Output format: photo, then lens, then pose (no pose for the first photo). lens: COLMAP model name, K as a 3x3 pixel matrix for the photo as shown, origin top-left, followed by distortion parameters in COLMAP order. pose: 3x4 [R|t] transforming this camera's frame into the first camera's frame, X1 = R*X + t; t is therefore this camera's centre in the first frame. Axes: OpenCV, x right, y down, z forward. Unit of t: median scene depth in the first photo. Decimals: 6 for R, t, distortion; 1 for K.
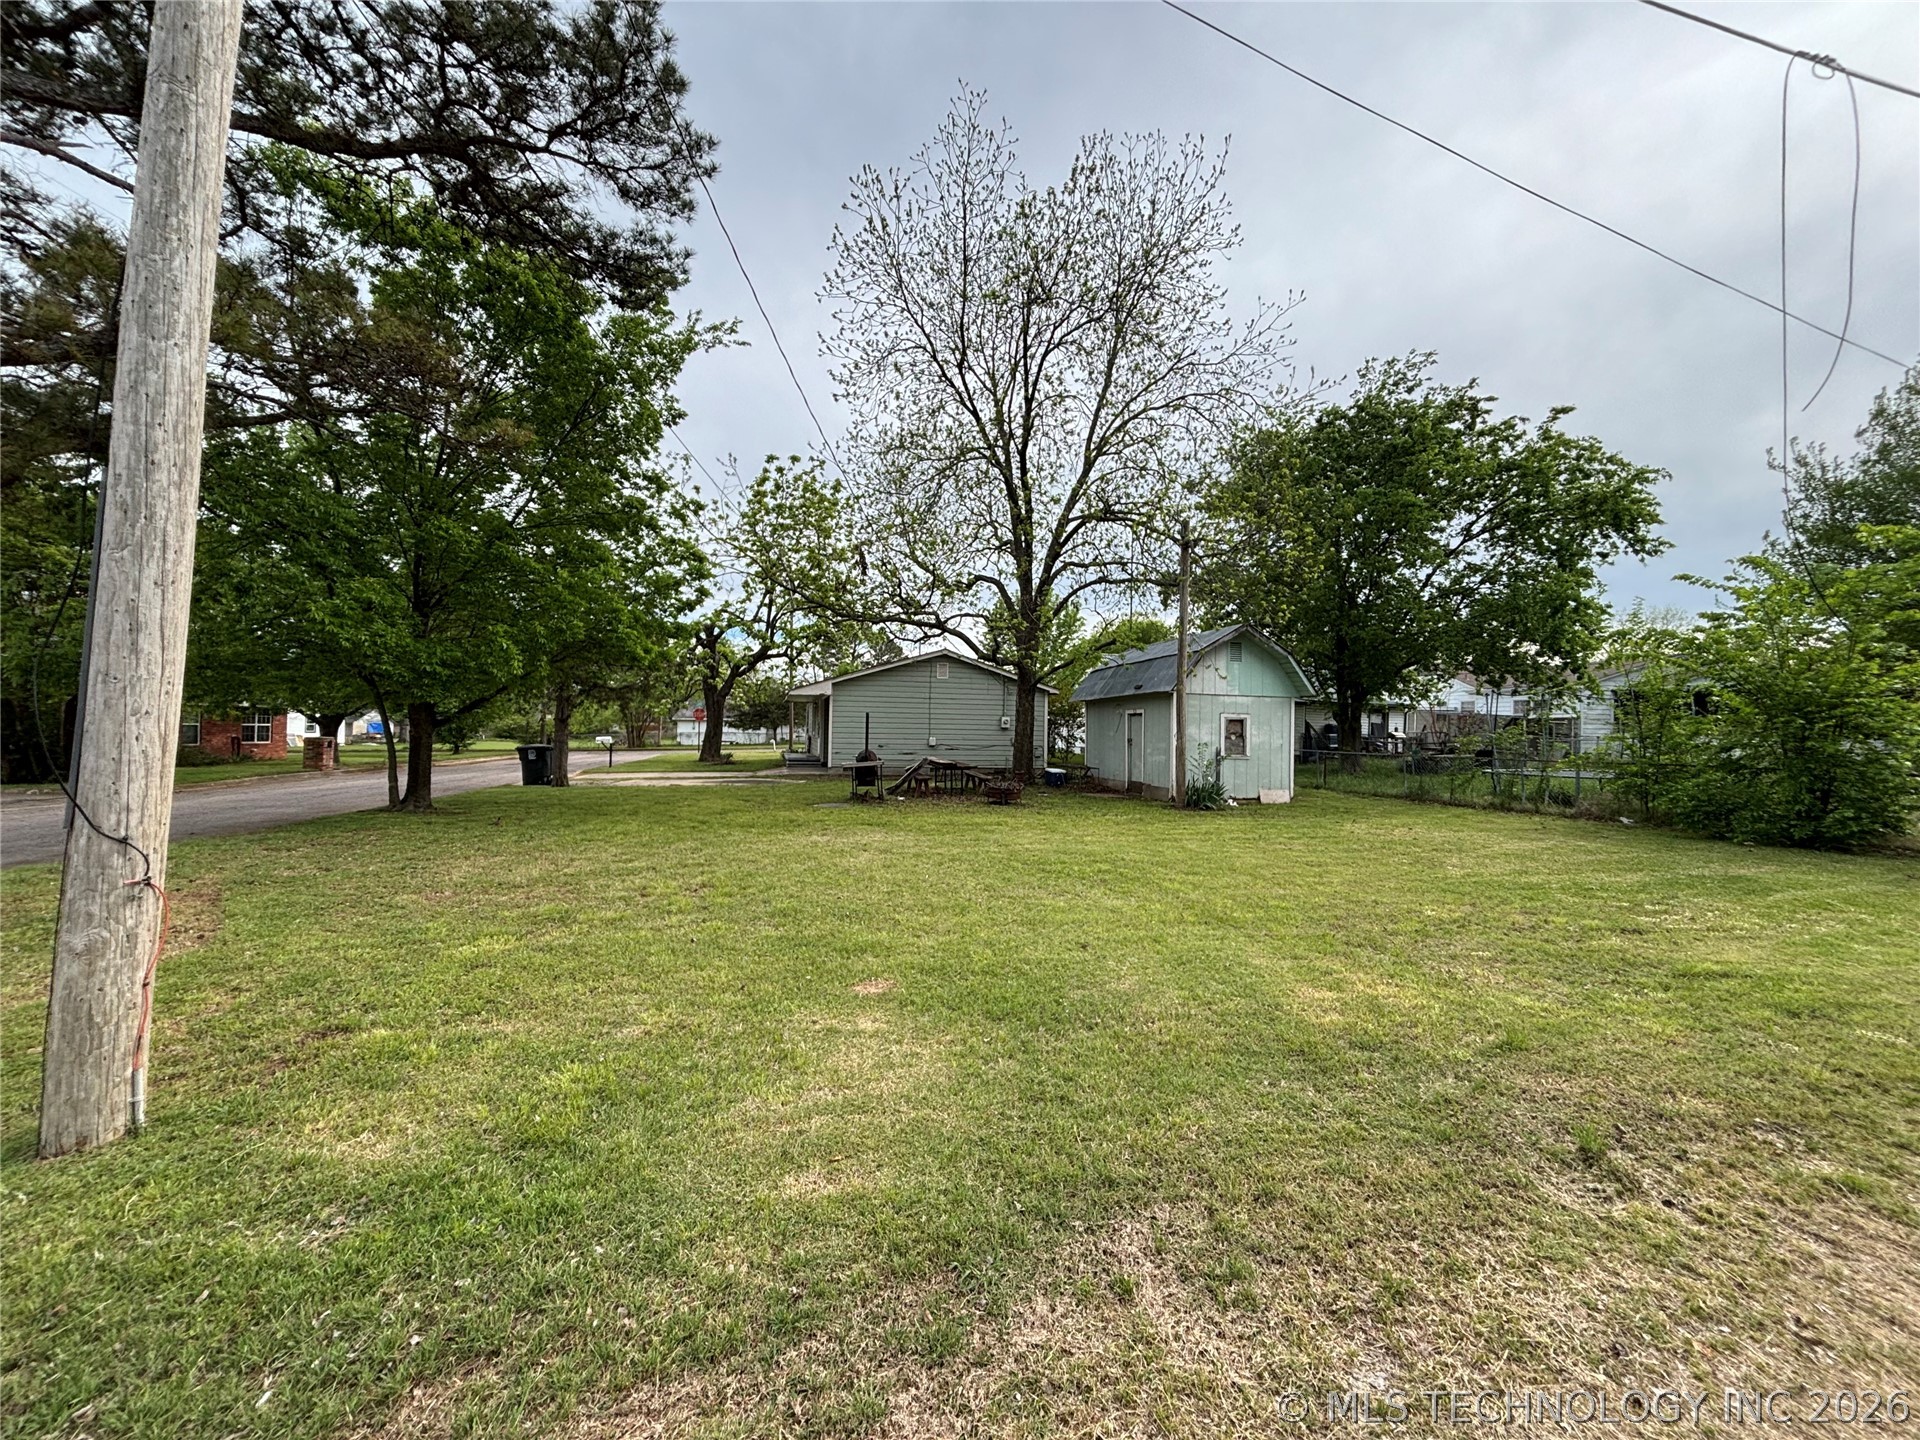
lens RADIAL K [[776.6, 0, 964.6], [0, 776.6, 683.9], [0, 0, 1]] dist [0.022419, 0.000348]
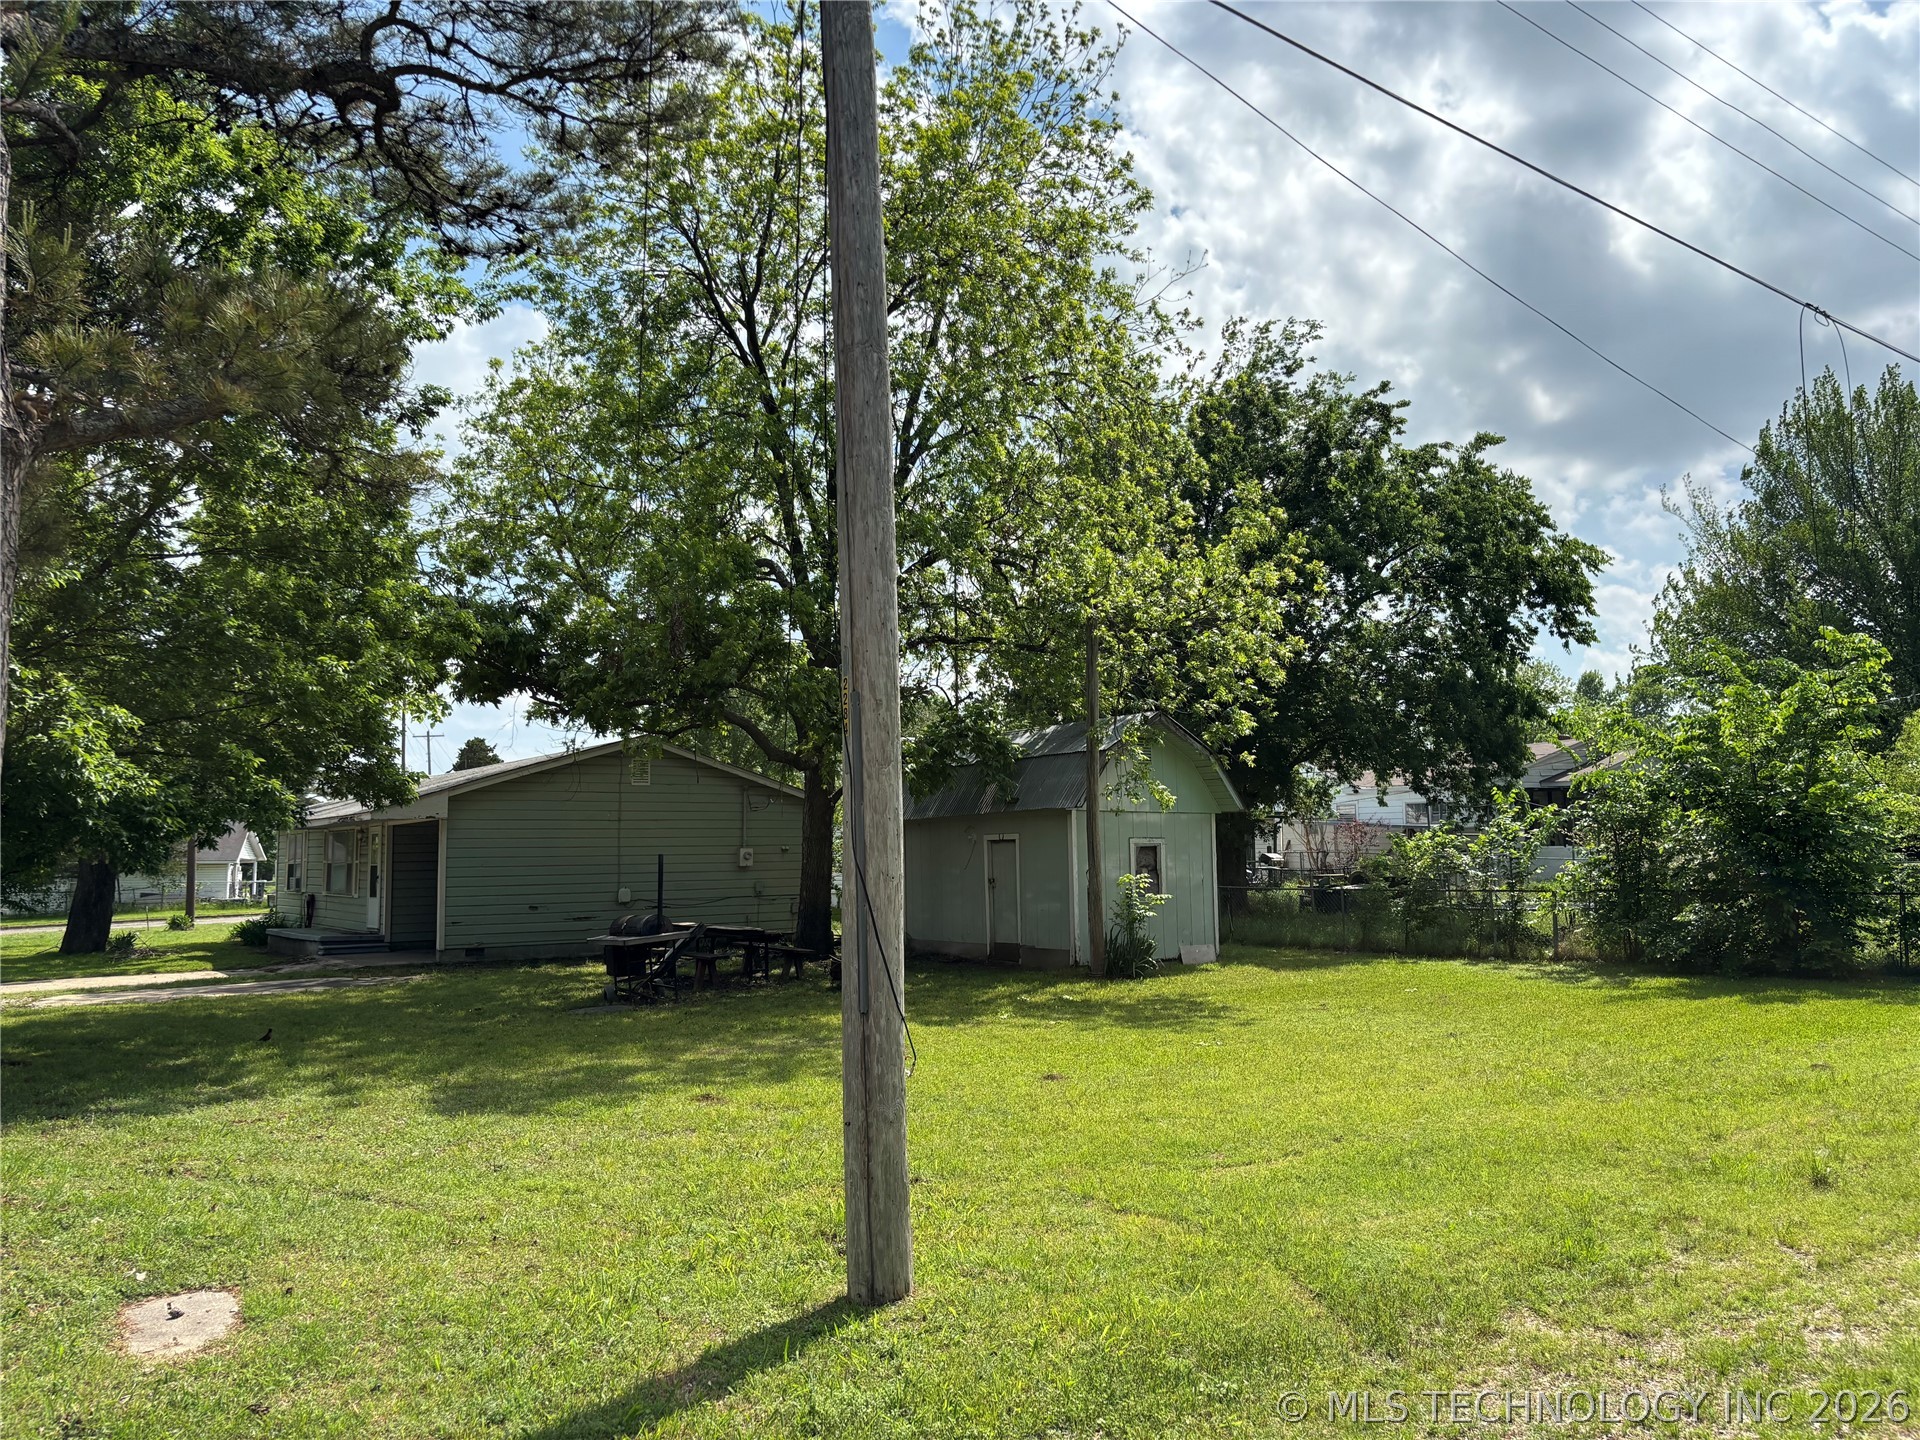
lens RADIAL K [[1475.4, 0, 960.0], [0, 1475.4, 720.0], [0, 0, 1]] dist [0.055911, -0.001178]
pose [[0.930863, 0.004661, 0.365340, -0.257590], [0.009019, 0.999321, -0.035731, -0.019558], [-0.365258, 0.036556, 0.930188, -0.165054]]
